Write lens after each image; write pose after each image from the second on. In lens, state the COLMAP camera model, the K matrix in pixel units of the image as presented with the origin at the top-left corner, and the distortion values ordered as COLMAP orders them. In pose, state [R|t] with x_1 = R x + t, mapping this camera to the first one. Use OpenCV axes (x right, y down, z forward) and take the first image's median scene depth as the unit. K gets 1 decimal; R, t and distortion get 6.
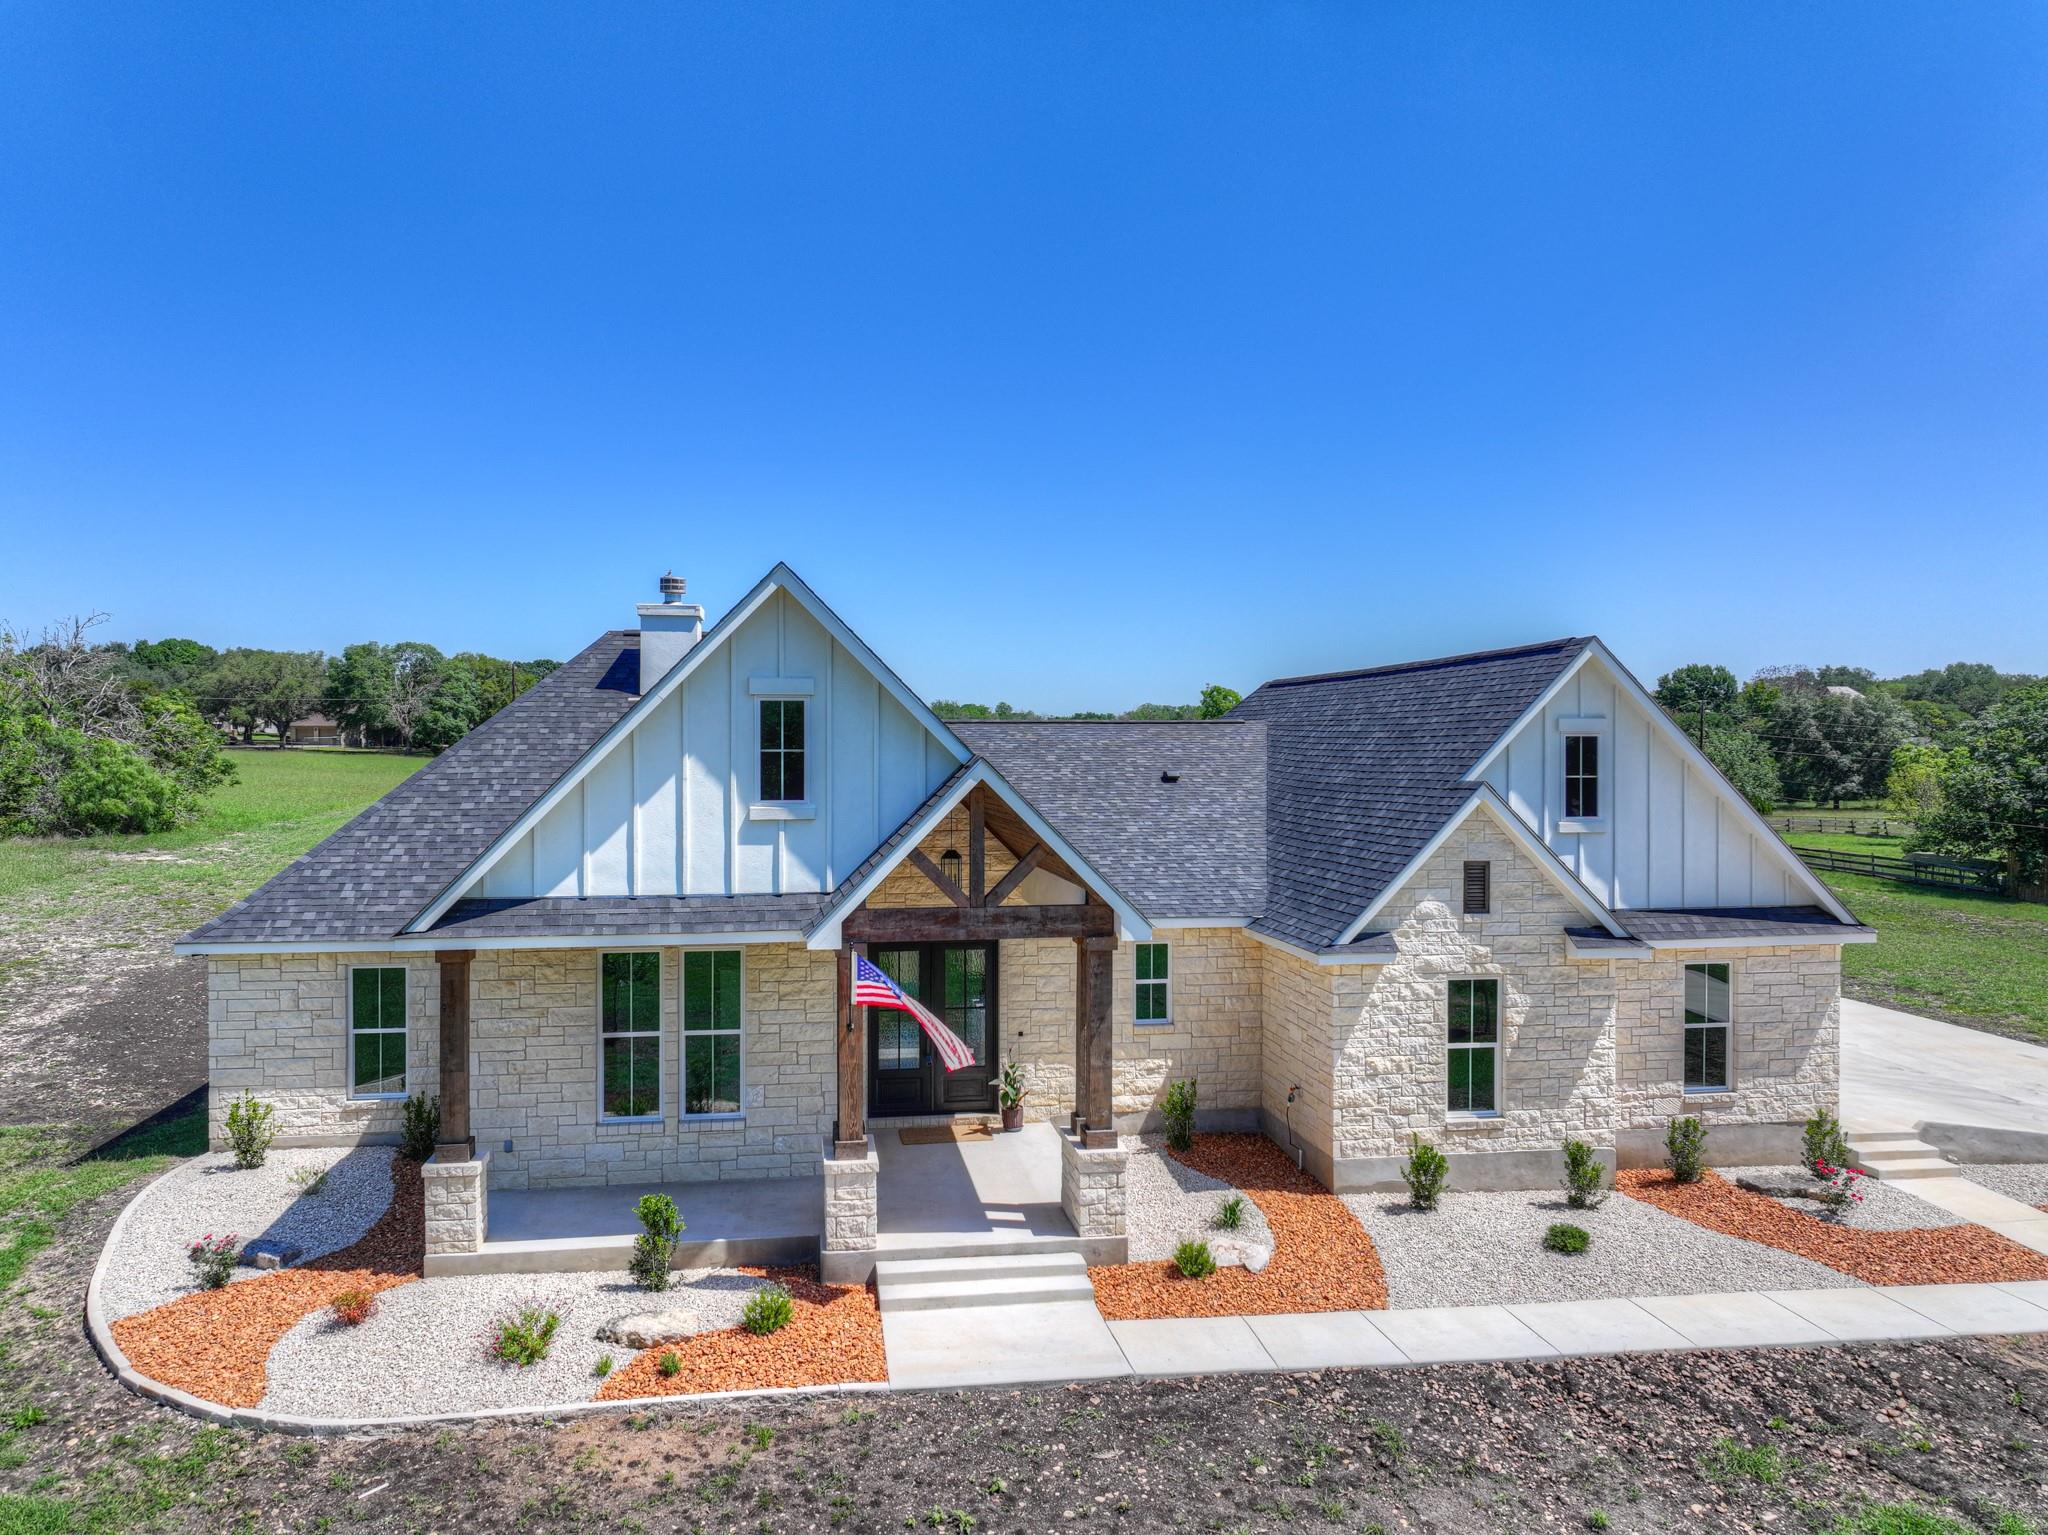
lens RADIAL K [[1446.5, 0, 1022.5], [0, 1446.5, 765.6], [0, 0, 1]] dist [-0.004169, 0.017234]
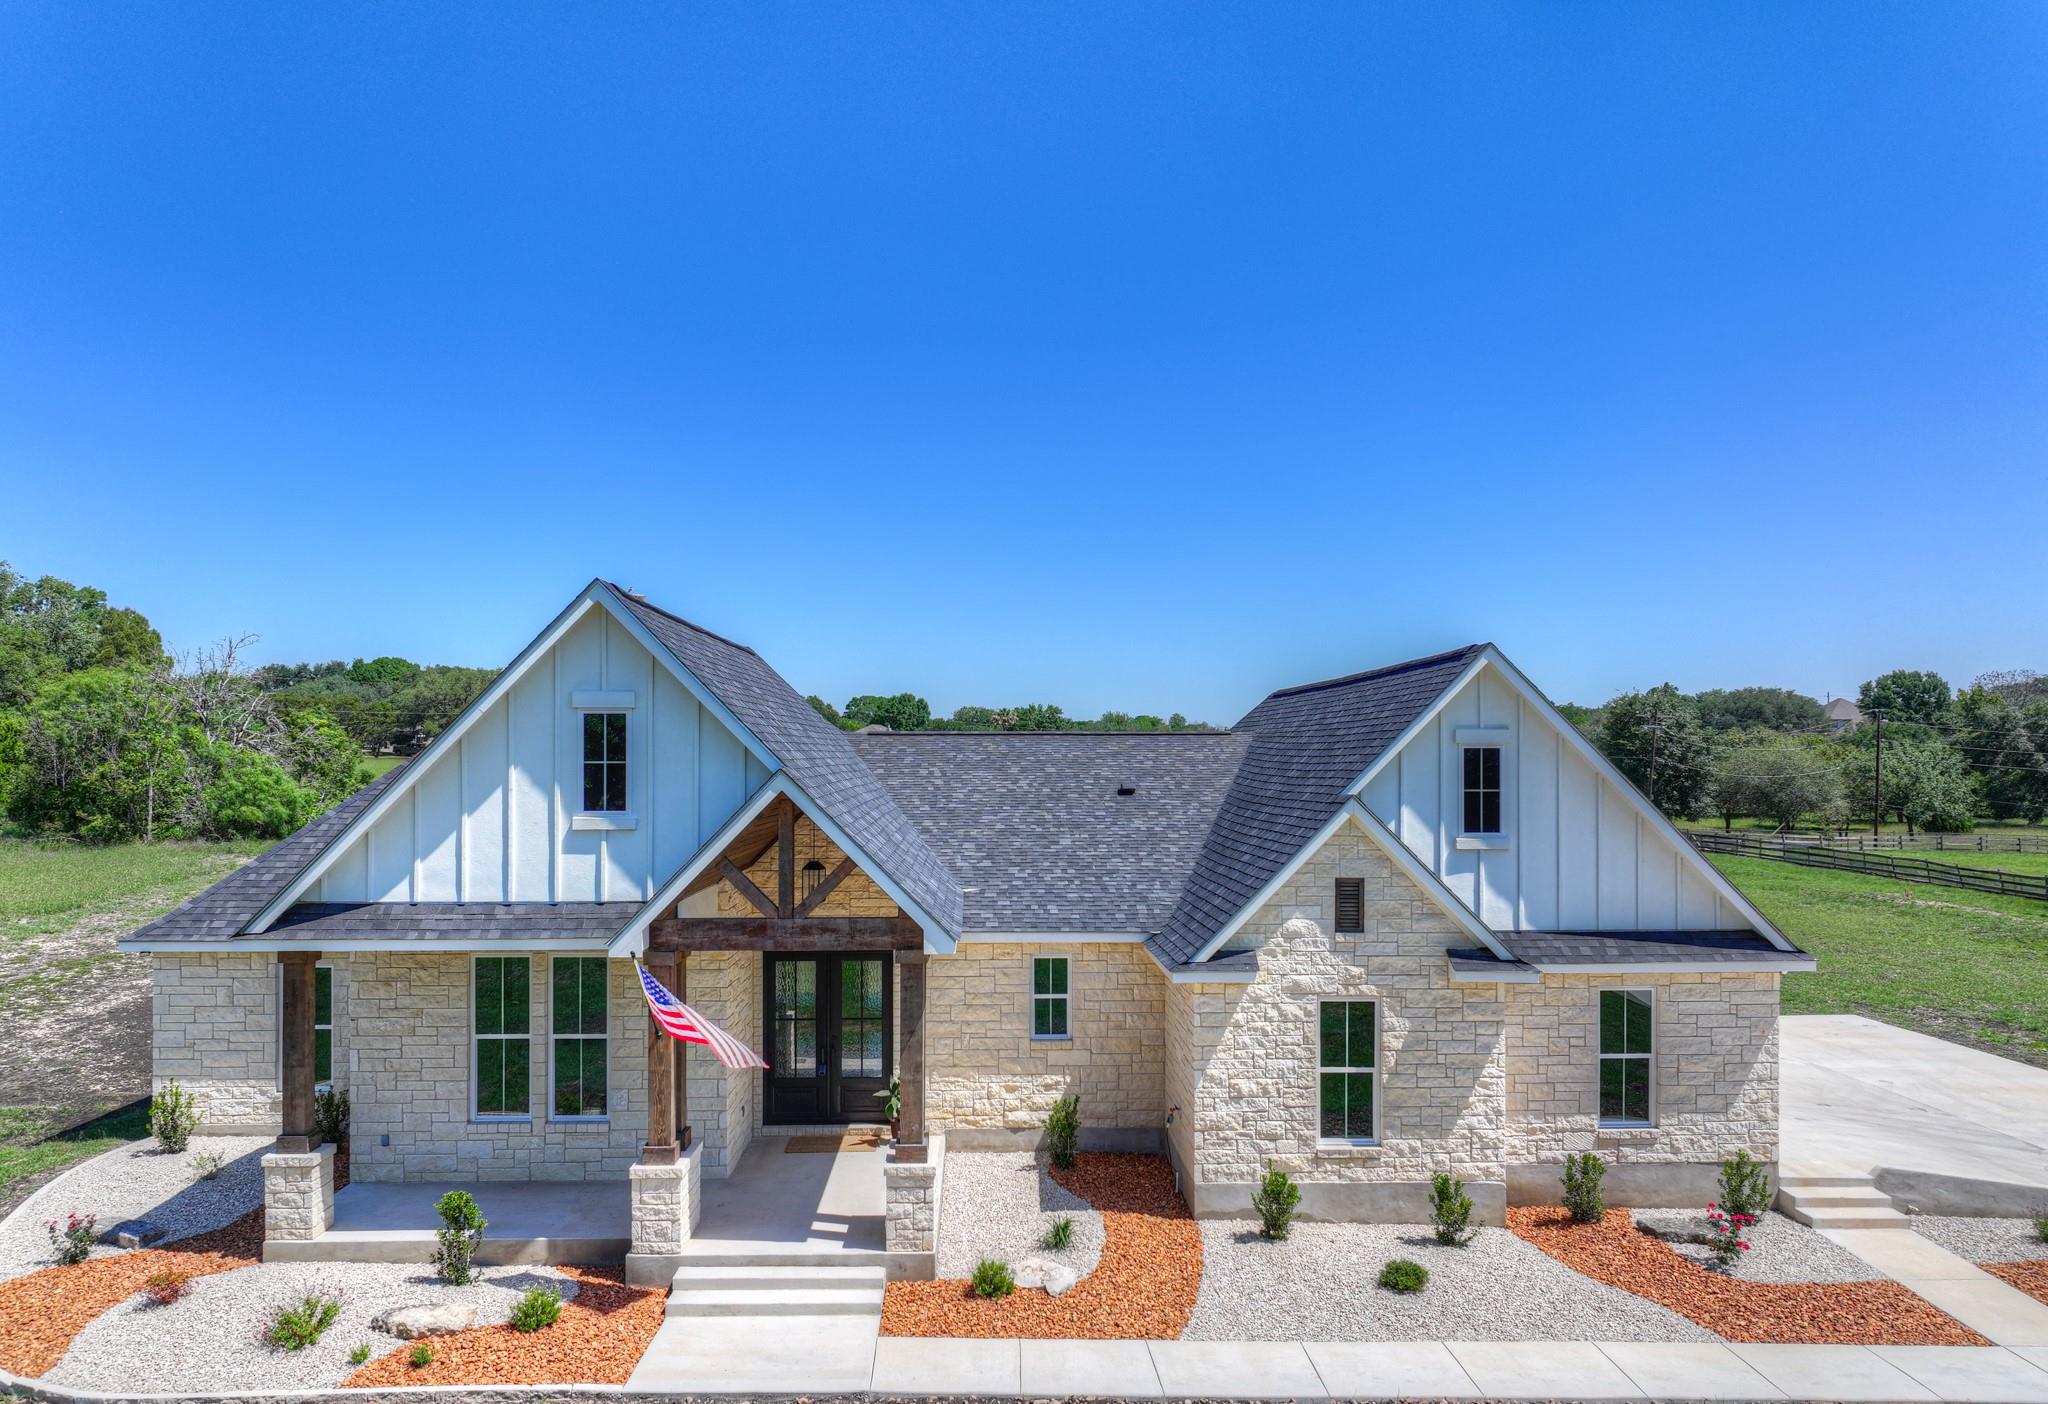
lens RADIAL K [[1447.2, 0, 1035.6], [0, 1447.2, 768.3], [0, 0, 1]] dist [-0.003808, 0.018025]
pose [[0.991607, 0.001423, -0.129284, 0.231876], [-0.002231, 0.999979, -0.006105, -0.000417], [0.129273, 0.006342, 0.991589, 0.020300]]
